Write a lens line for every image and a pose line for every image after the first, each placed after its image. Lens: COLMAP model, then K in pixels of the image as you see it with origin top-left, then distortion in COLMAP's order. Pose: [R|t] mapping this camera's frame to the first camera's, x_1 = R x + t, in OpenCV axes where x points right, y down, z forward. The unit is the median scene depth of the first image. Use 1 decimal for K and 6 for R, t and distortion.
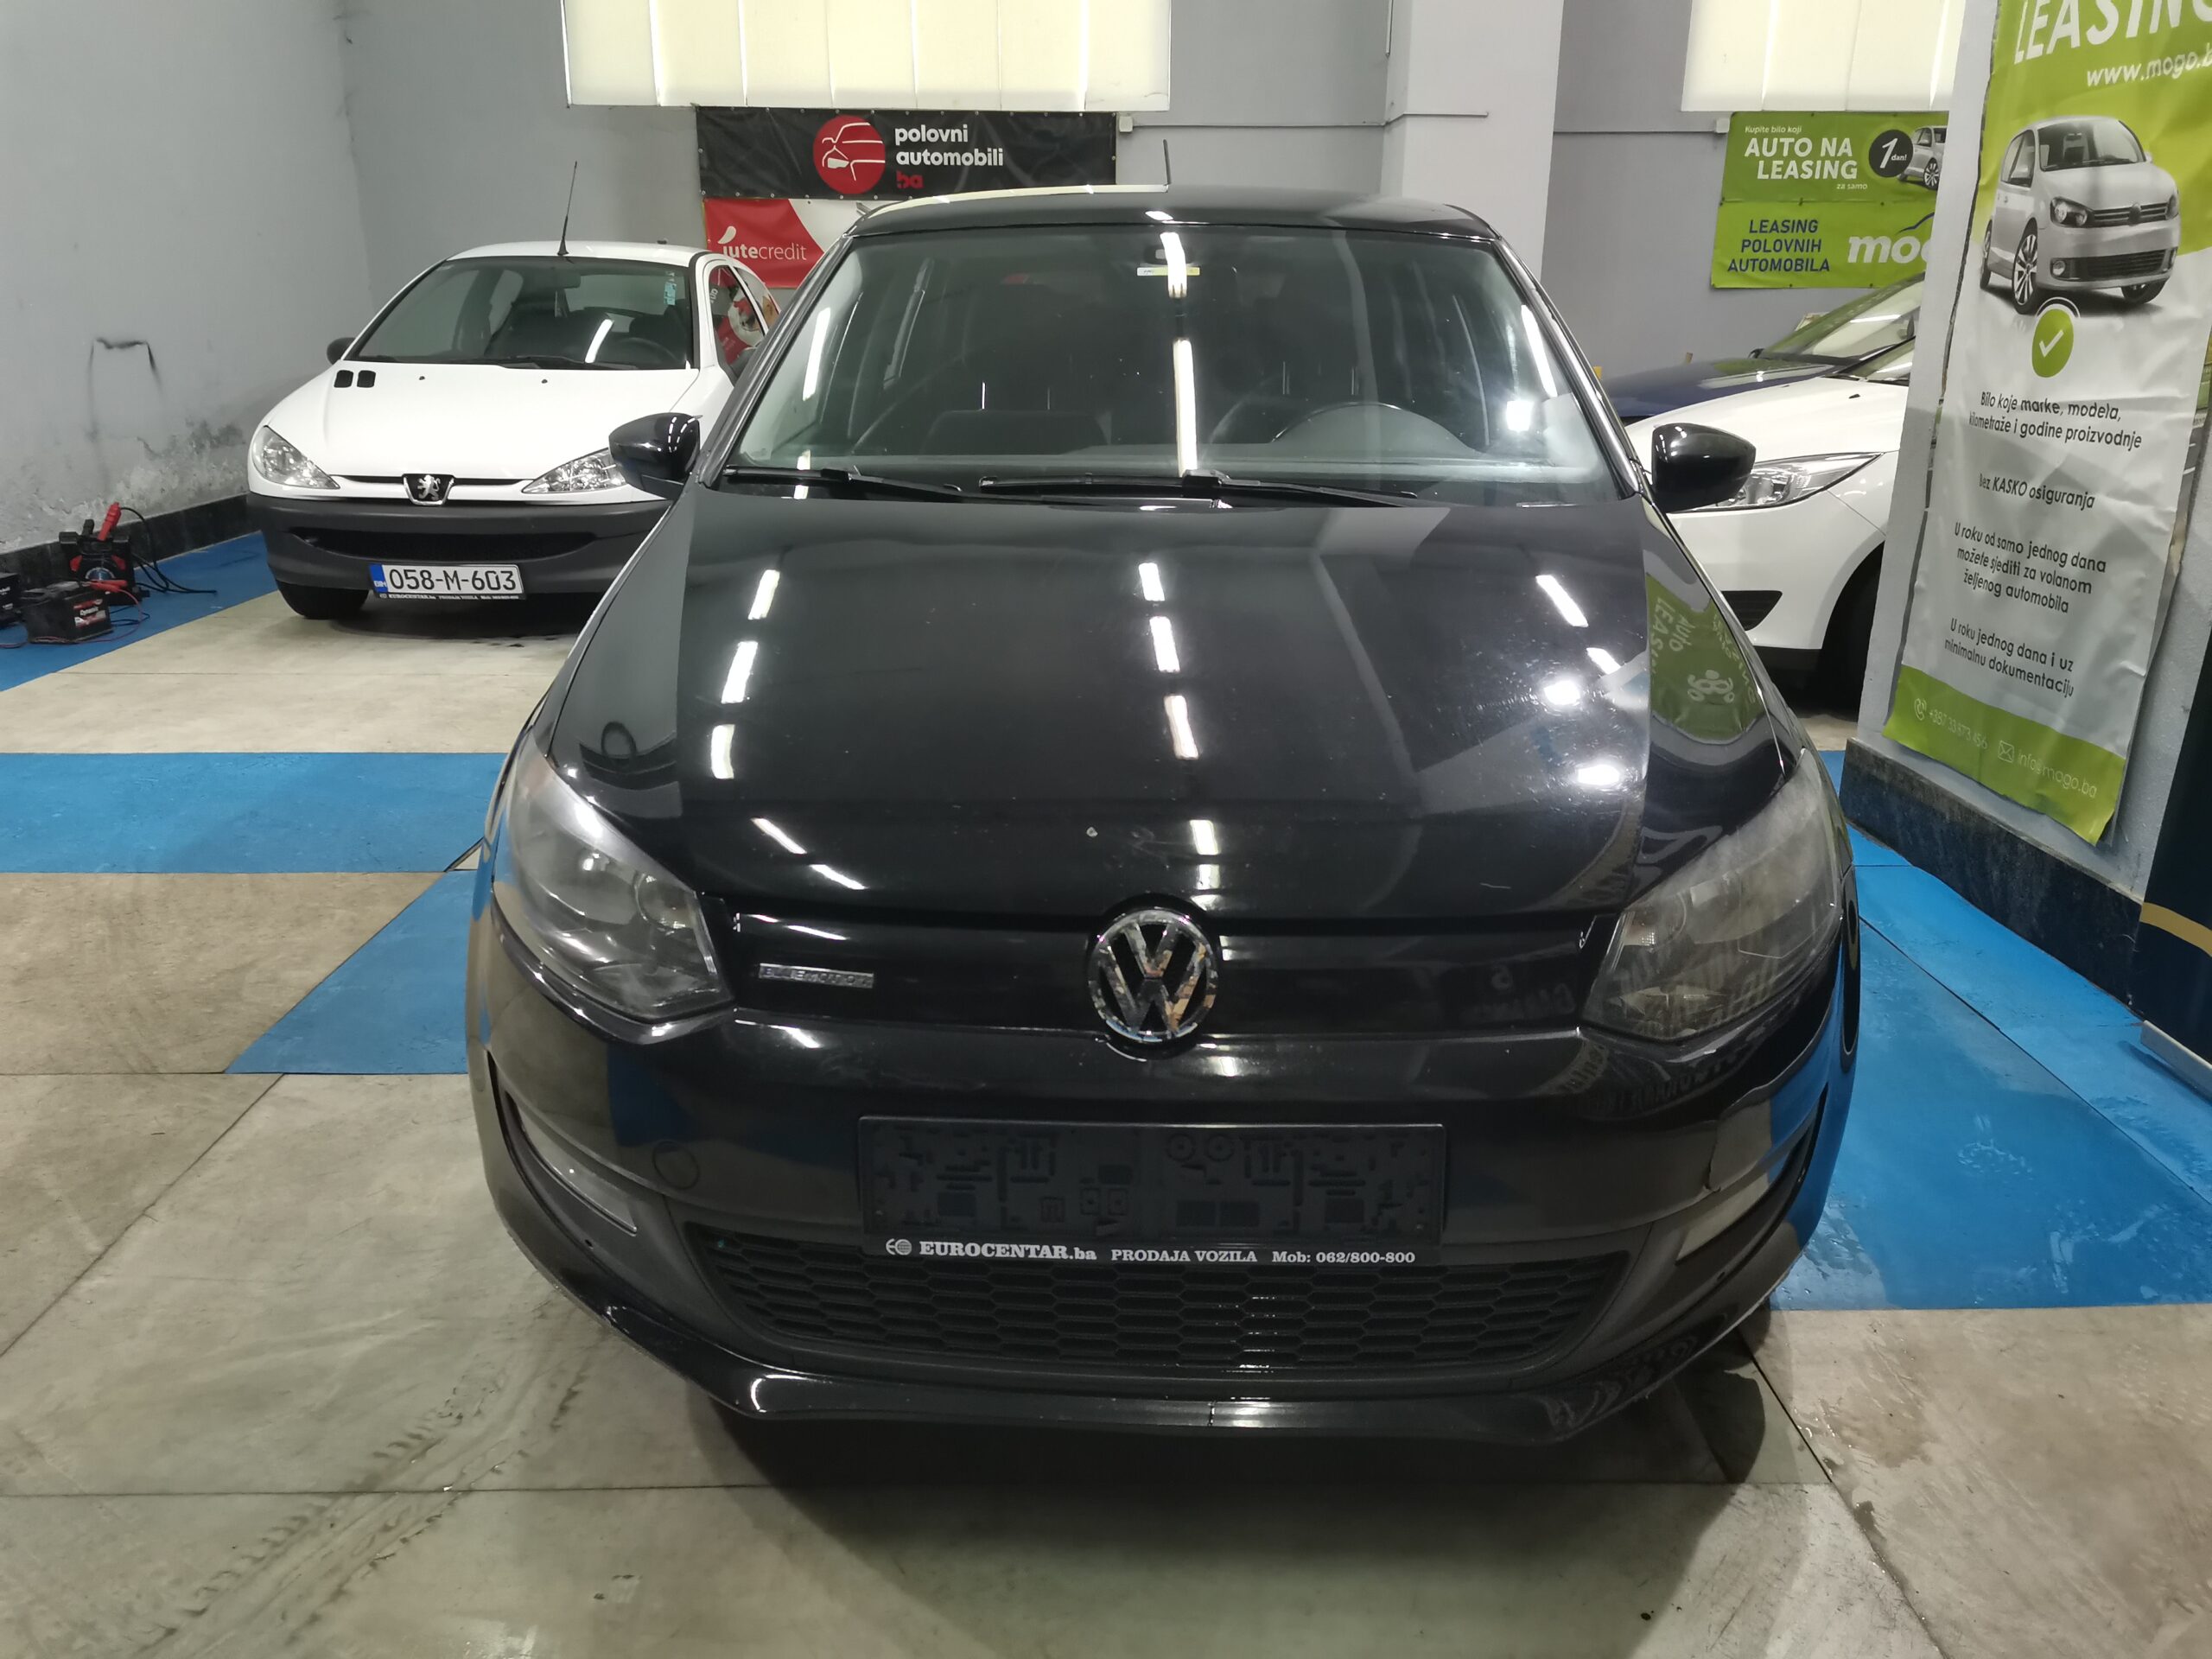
lens RADIAL K [[1685.2, 0, 1100.1], [0, 1685.2, 827.1], [0, 0, 1]] dist [0.076754, -0.080023]
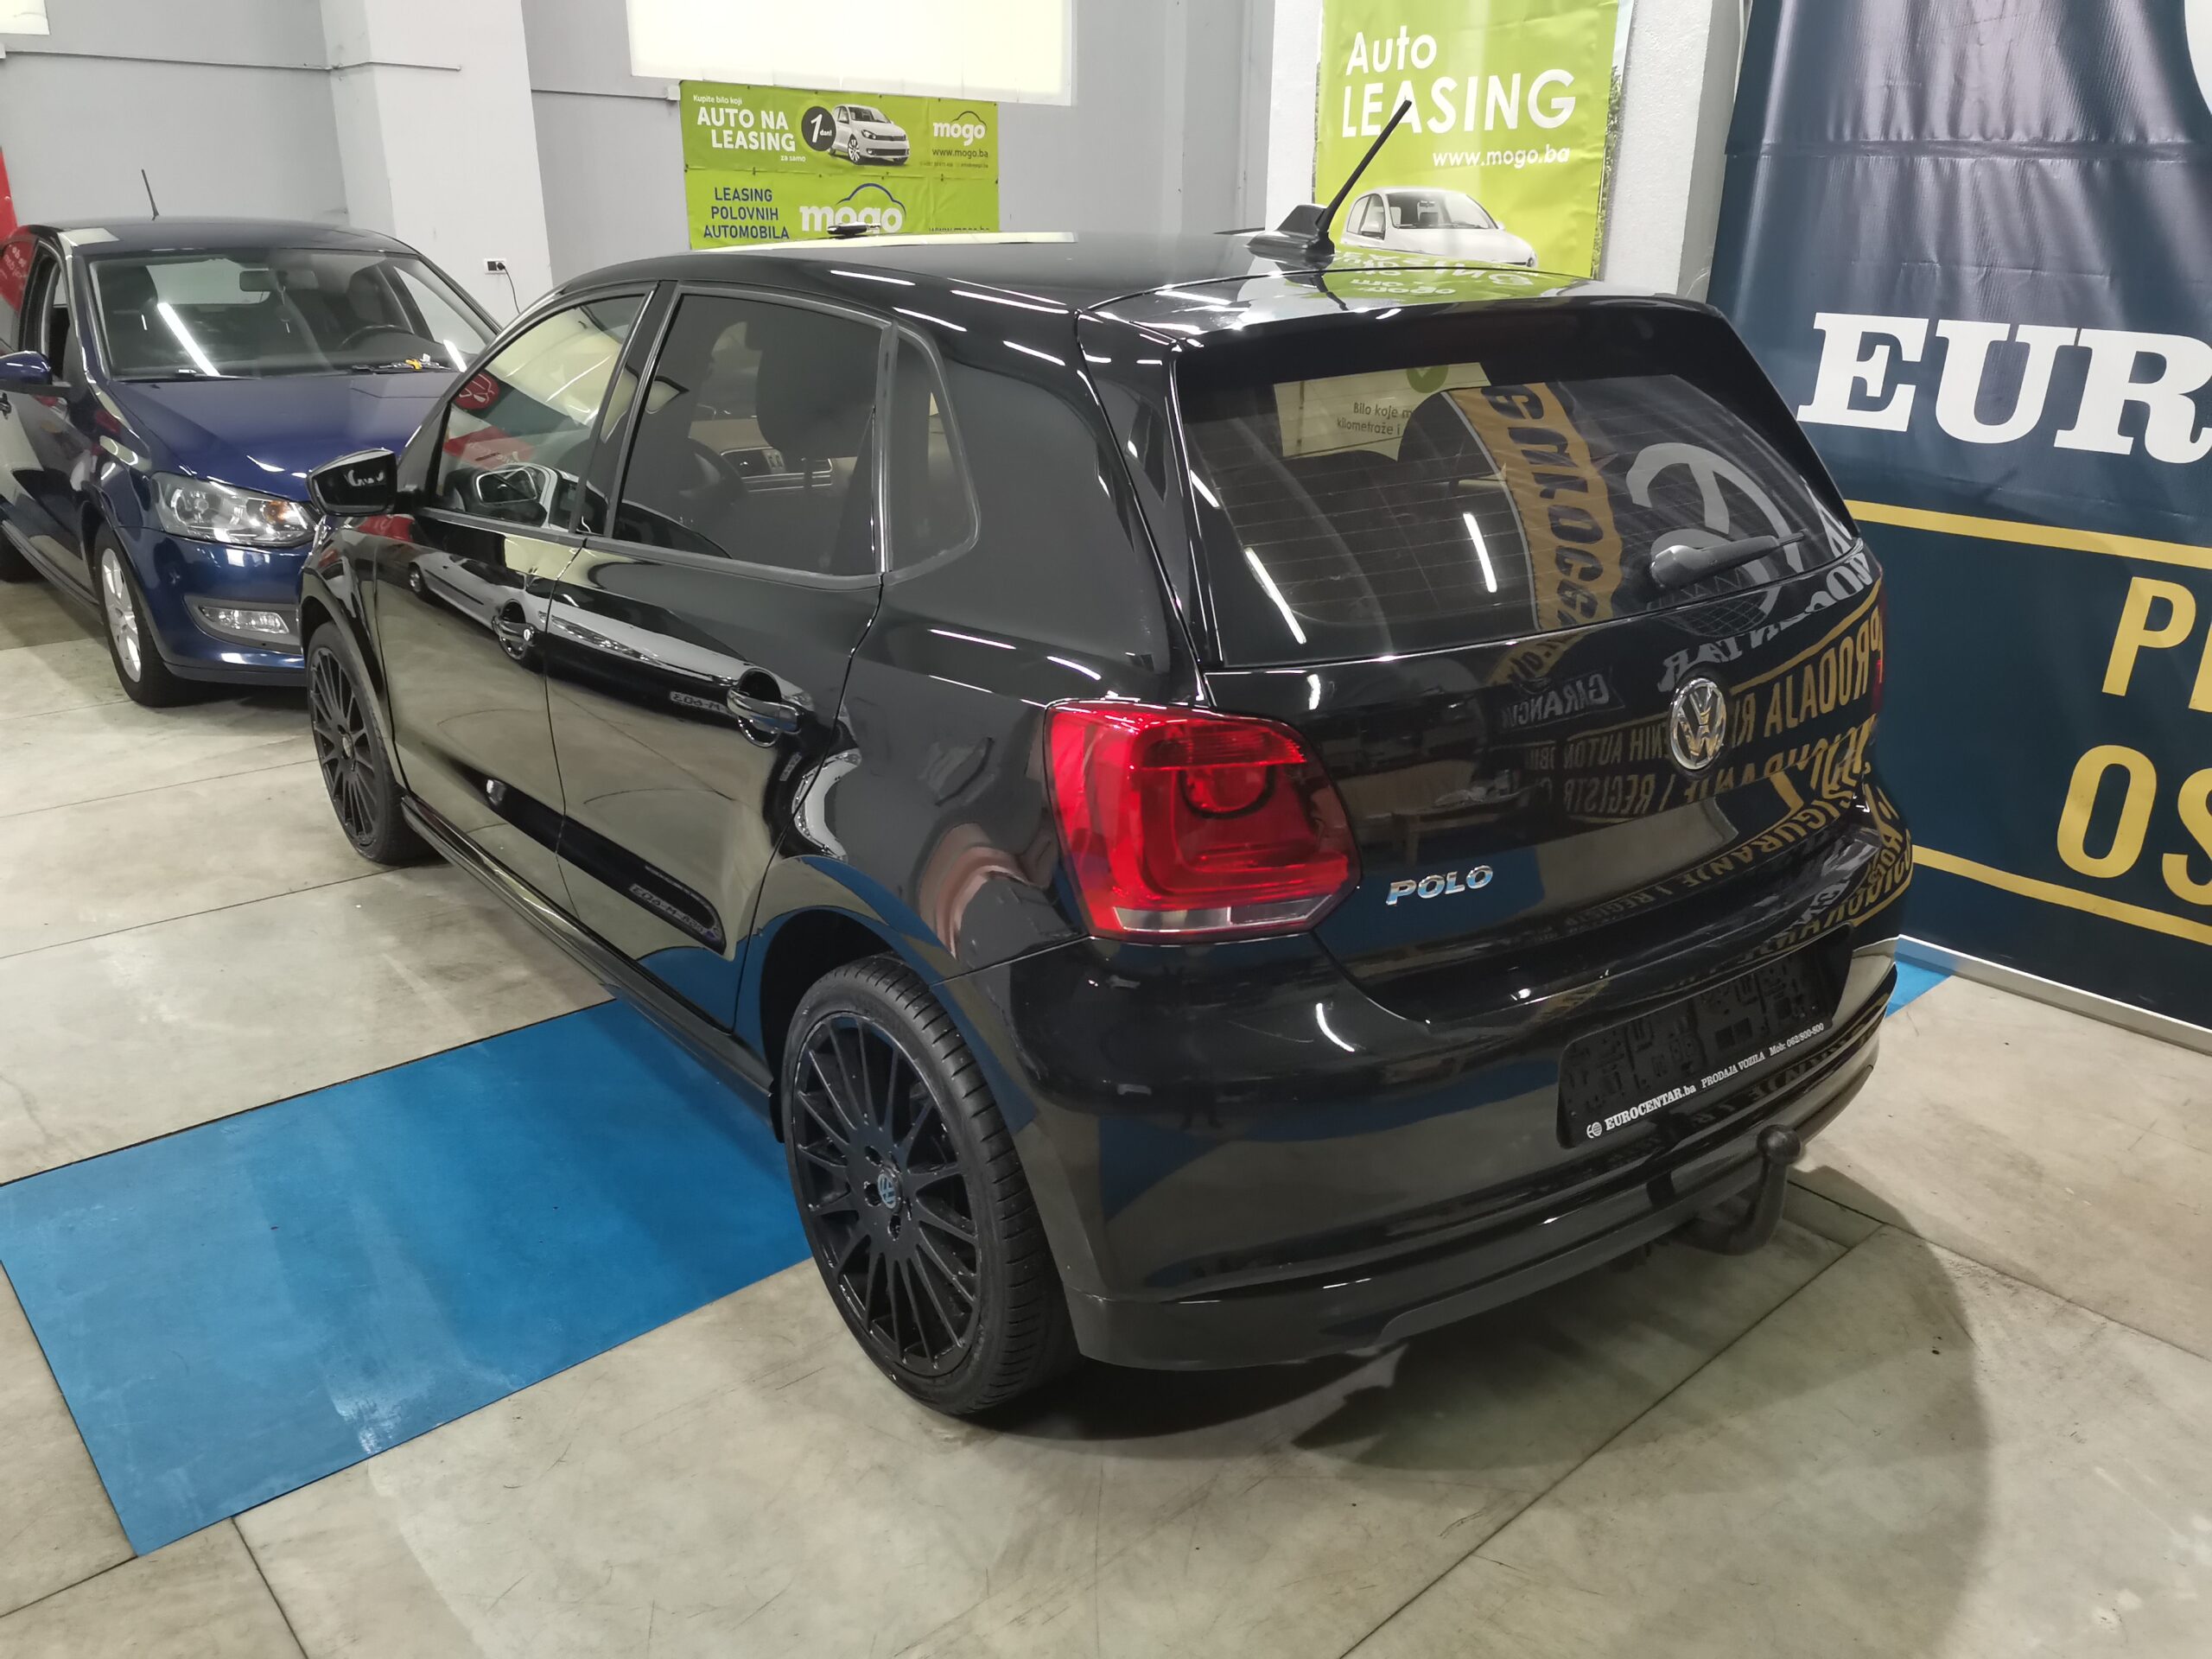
lens RADIAL K [[1685.2, 0, 1120.2], [0, 1685.2, 827.6], [0, 0, 1]] dist [0.076754, -0.080023]
pose [[0.751996, -0.219320, 0.621611, -0.169865], [0.193053, 0.974953, 0.110442, -0.043285], [-0.630264, 0.036952, 0.775501, 0.055618]]
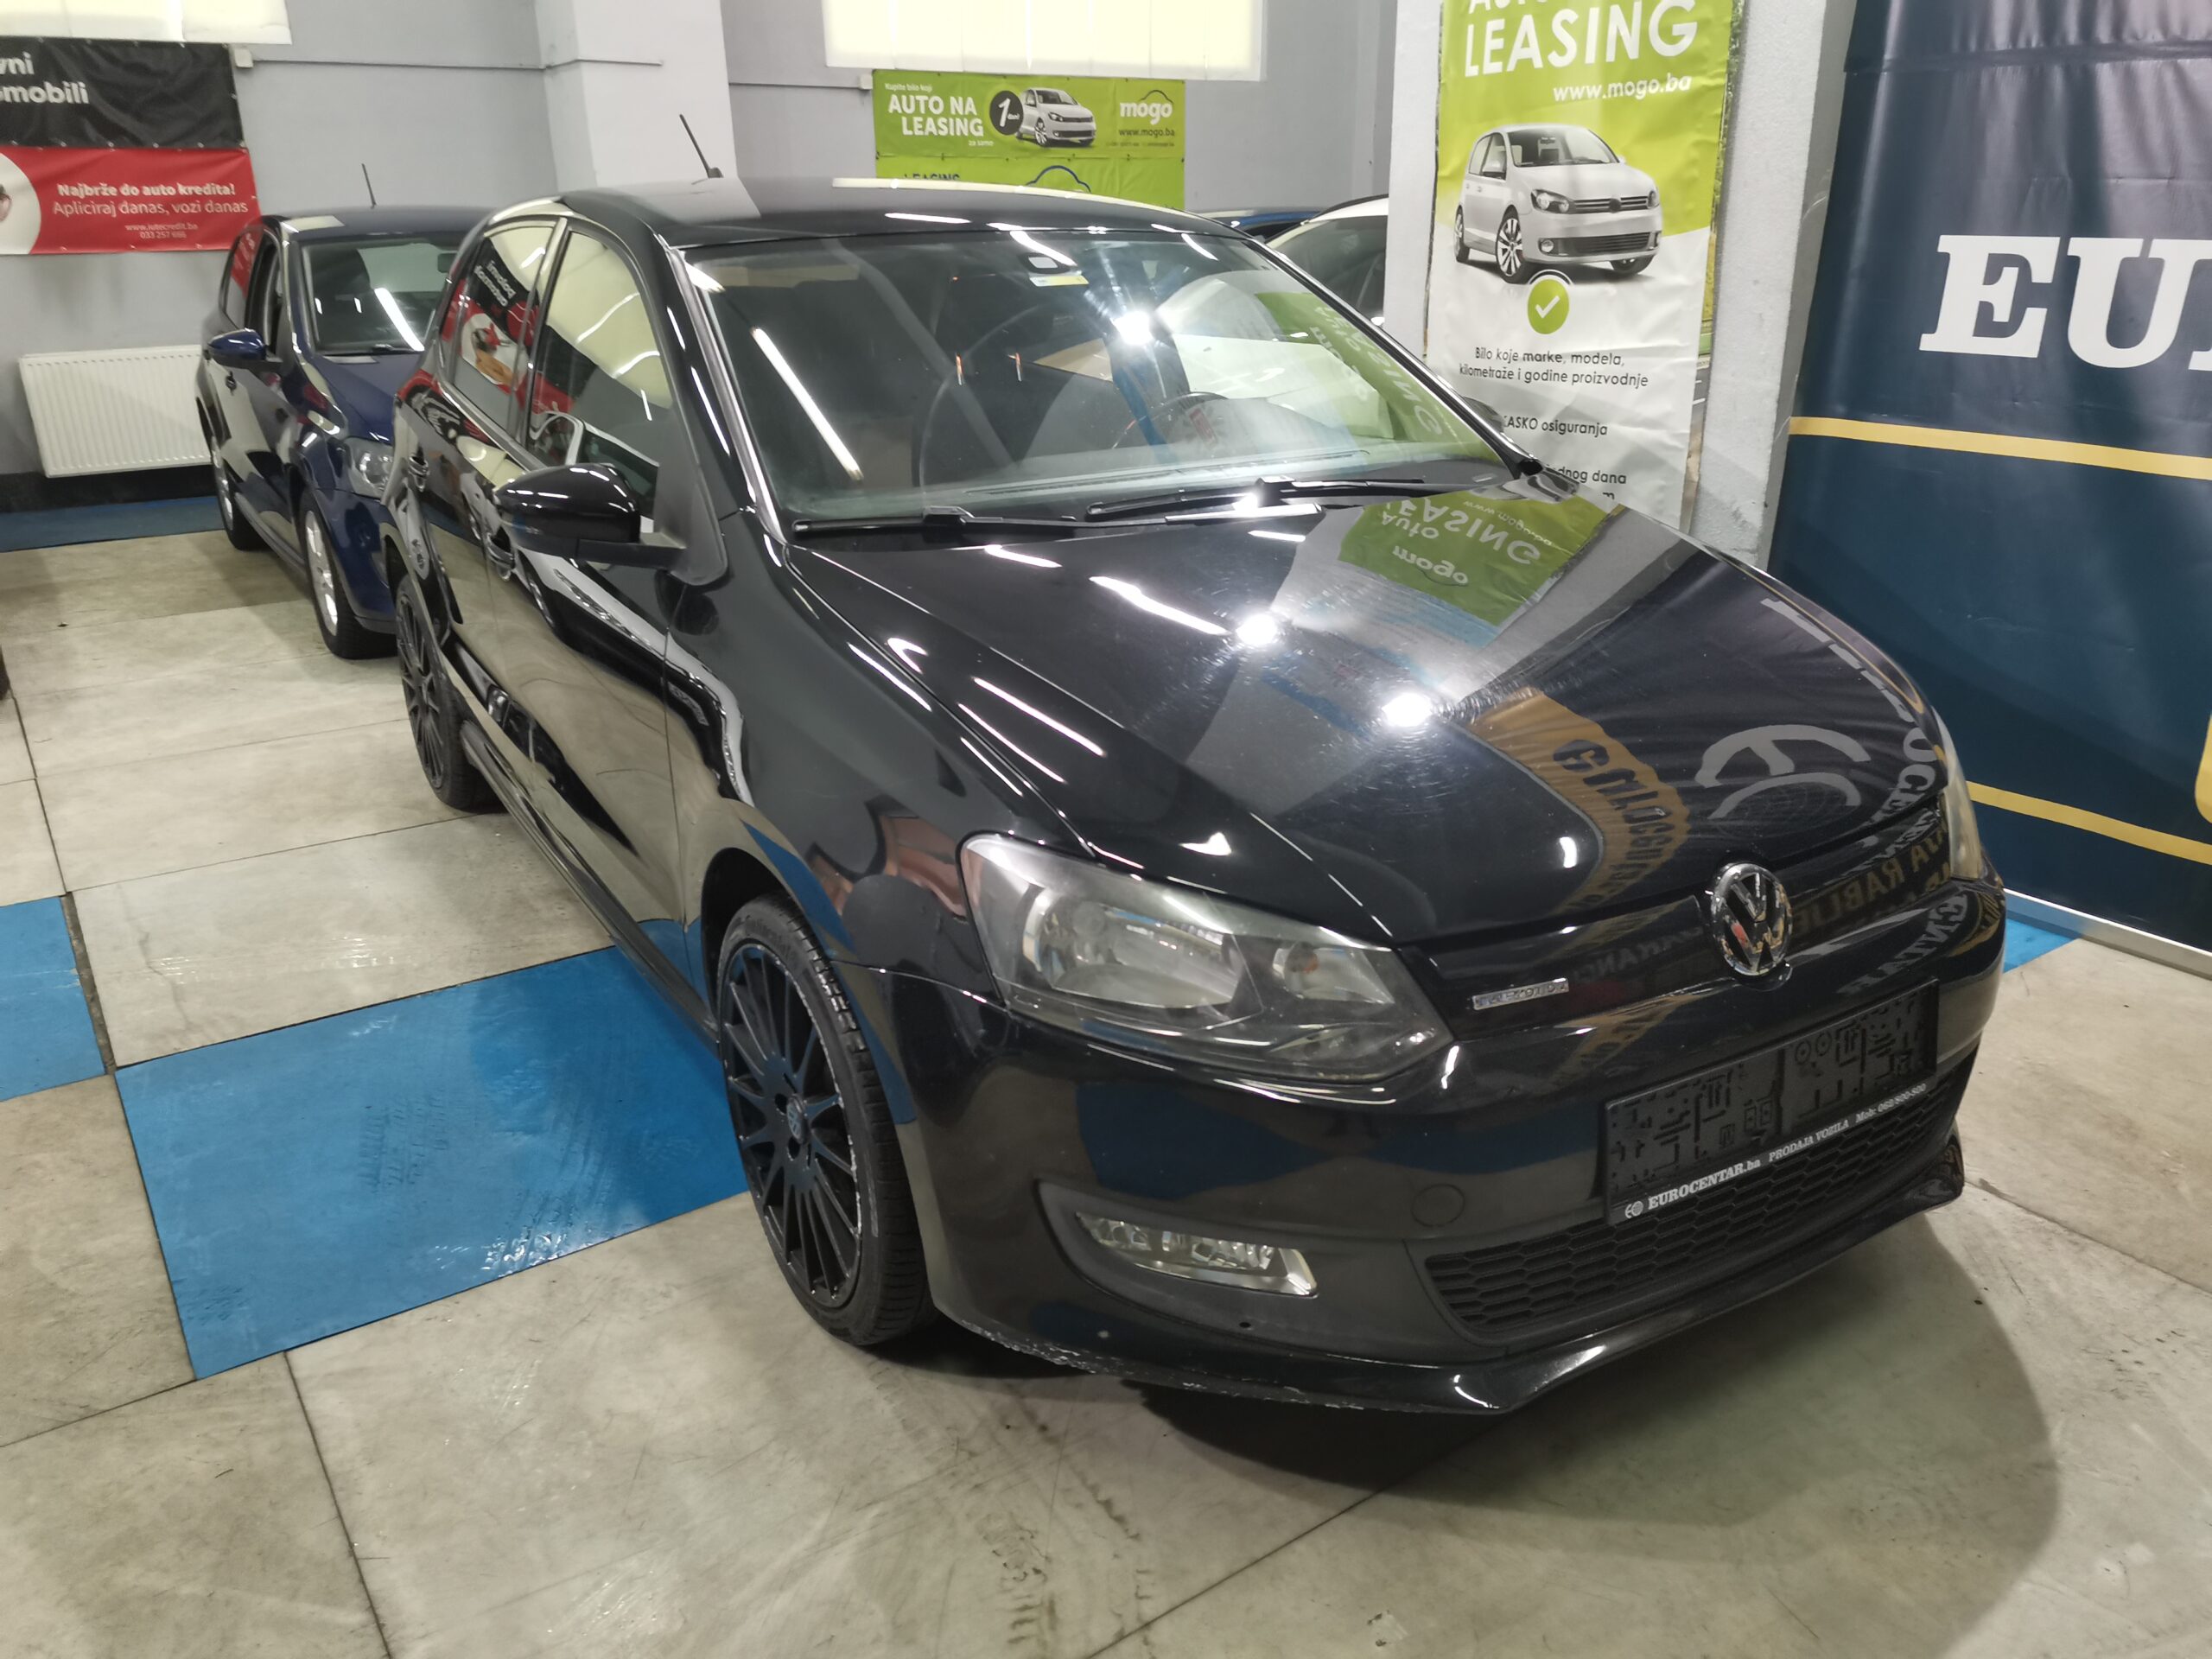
lens RADIAL K [[1685.2, 0, 1117.3], [0, 1685.2, 835.2], [0, 0, 1]] dist [0.076754, -0.080023]
pose [[0.829083, -0.207773, 0.519087, -0.151491], [0.186654, 0.977982, 0.093331, -0.026264], [-0.527049, 0.019511, 0.849611, 0.036313]]
